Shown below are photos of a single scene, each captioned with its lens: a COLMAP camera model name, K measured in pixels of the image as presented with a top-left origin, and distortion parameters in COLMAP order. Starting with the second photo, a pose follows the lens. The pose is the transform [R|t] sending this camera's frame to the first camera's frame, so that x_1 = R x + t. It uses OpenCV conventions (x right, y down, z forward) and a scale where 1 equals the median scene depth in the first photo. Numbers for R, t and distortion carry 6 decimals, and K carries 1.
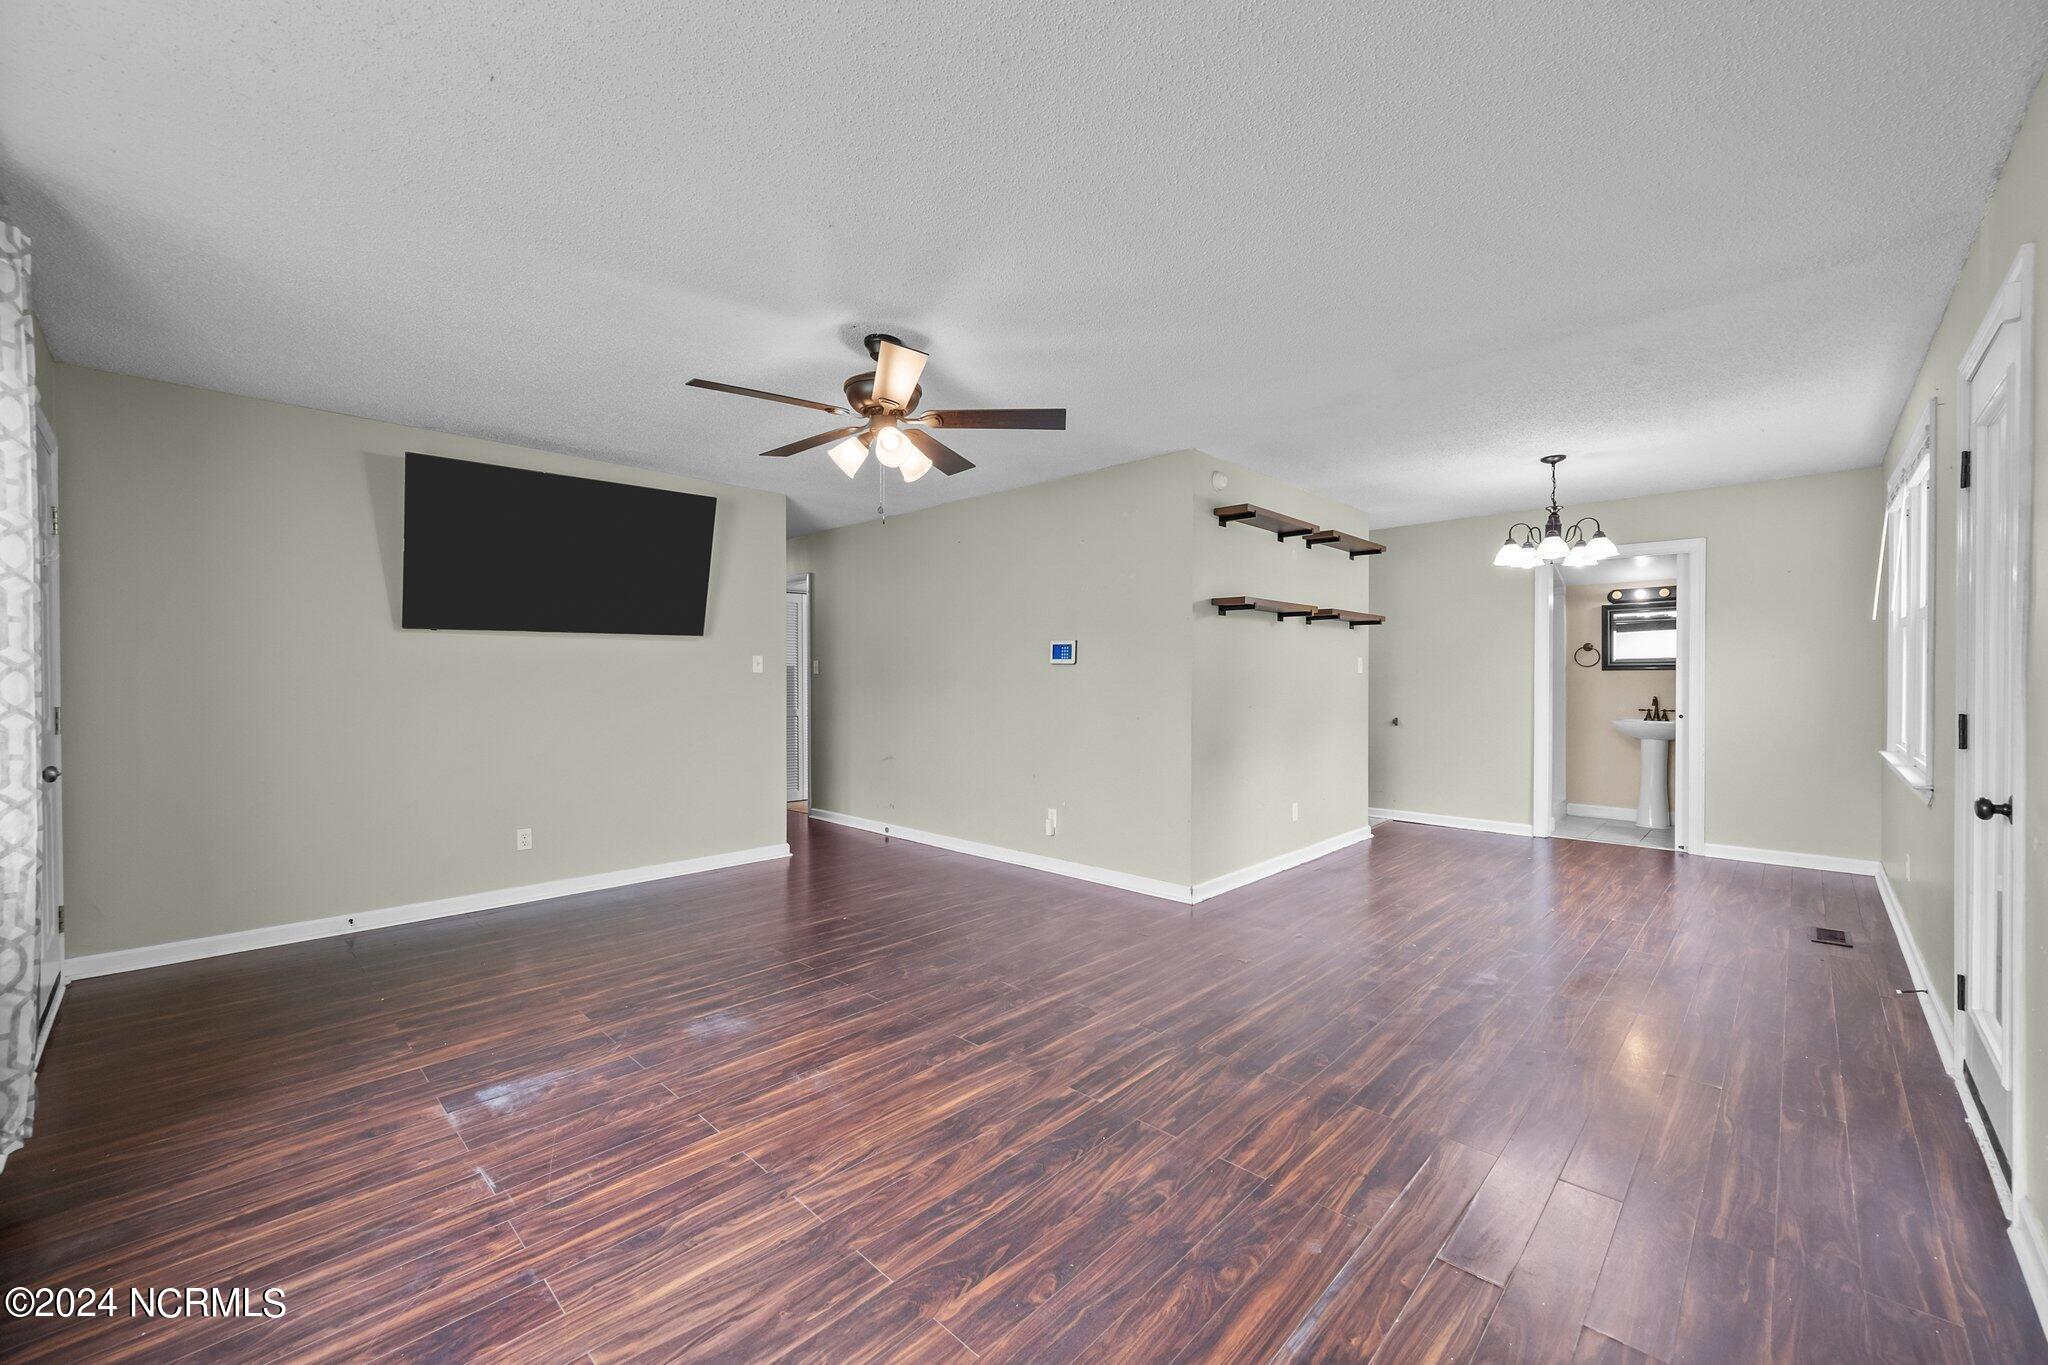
lens RADIAL K [[812.1, 0, 1035.4], [0, 812.1, 684.9], [0, 0, 1]] dist [-0.002806, 0.000134]
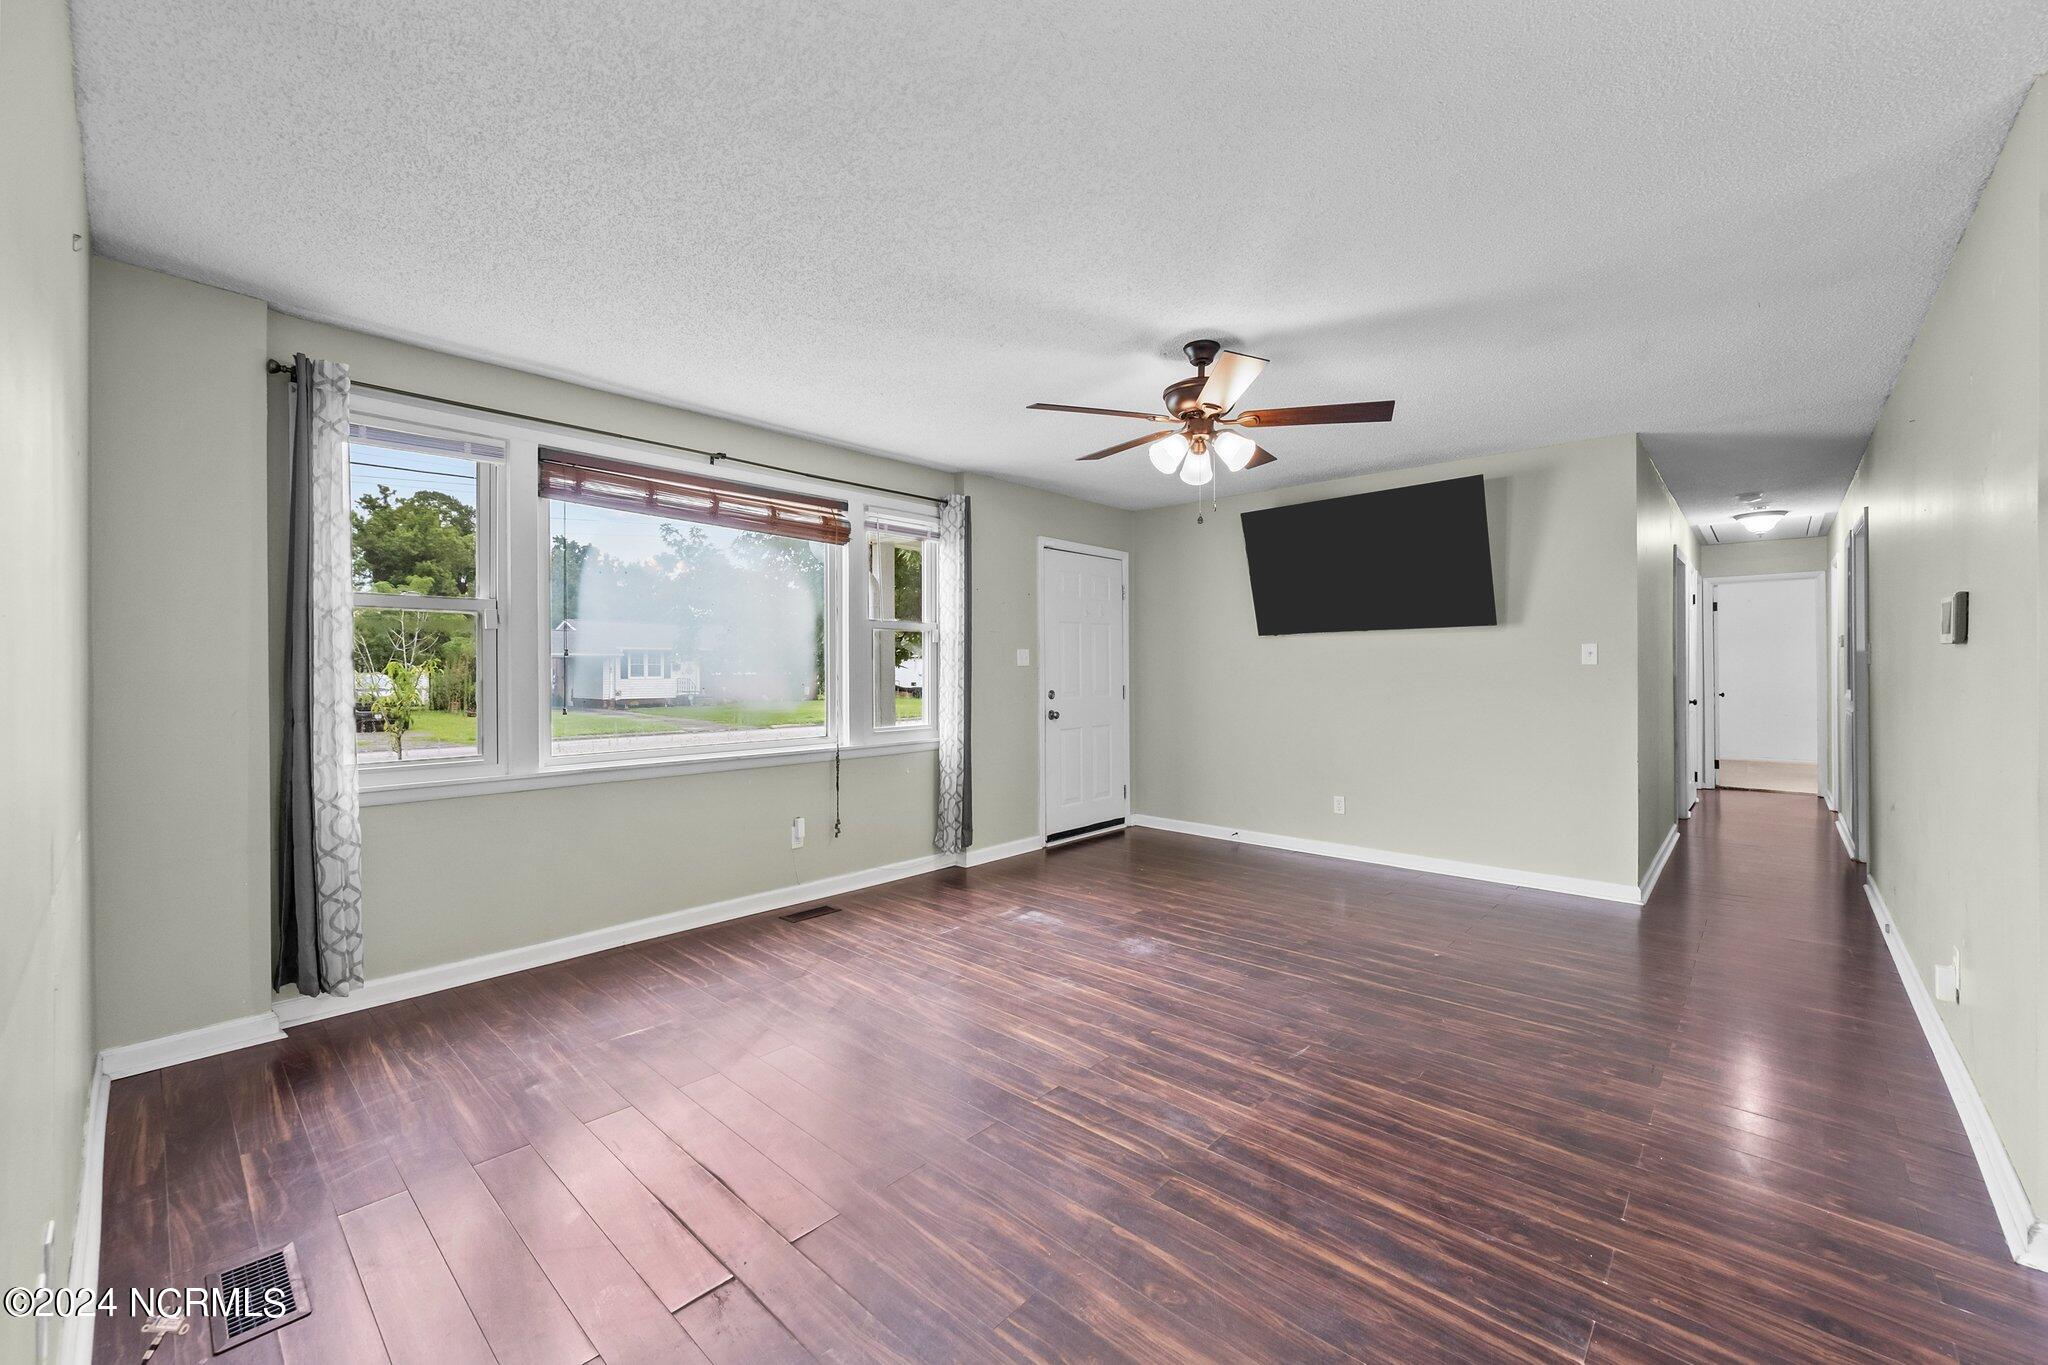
lens RADIAL K [[812.1, 0, 1019.8], [0, 812.1, 668.6], [0, 0, 1]] dist [-0.002806, 0.000134]
pose [[0.009708, 0.000641, -0.999953, 0.862253], [-0.007281, 0.999973, 0.000570, -0.013425], [0.999926, 0.007275, 0.009712, 0.781278]]
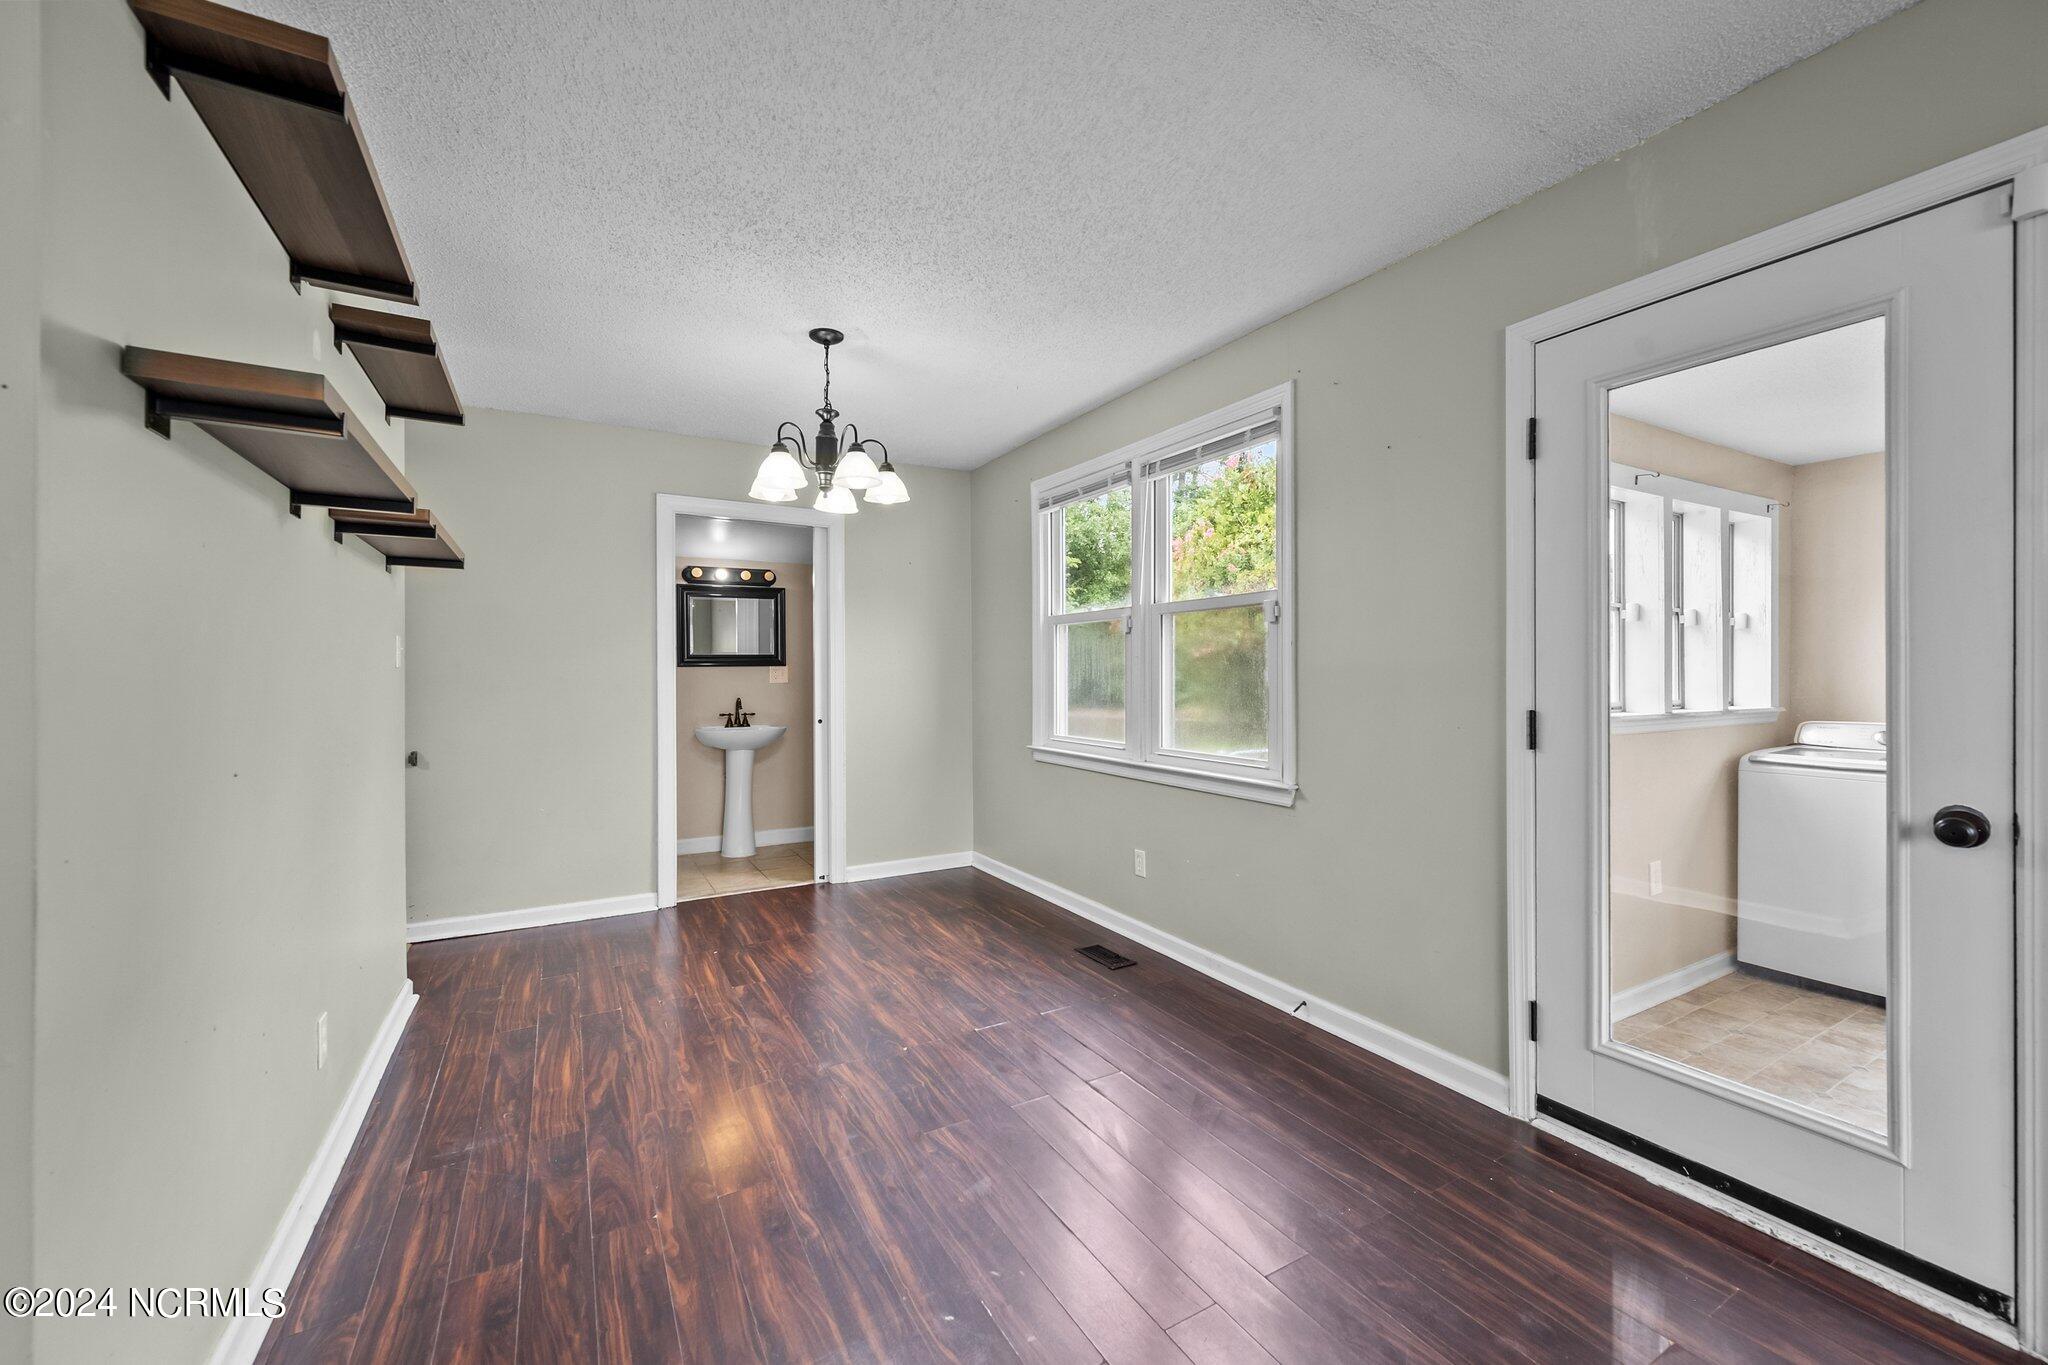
lens RADIAL K [[812.1, 0, 1028.7], [0, 812.1, 673.1], [0, 0, 1]] dist [-0.002806, 0.000134]
pose [[0.286062, 0.002042, 0.958209, 0.101824], [0.012964, 0.999898, -0.006001, -0.006236], [-0.958123, 0.014139, 0.286007, 1.061930]]
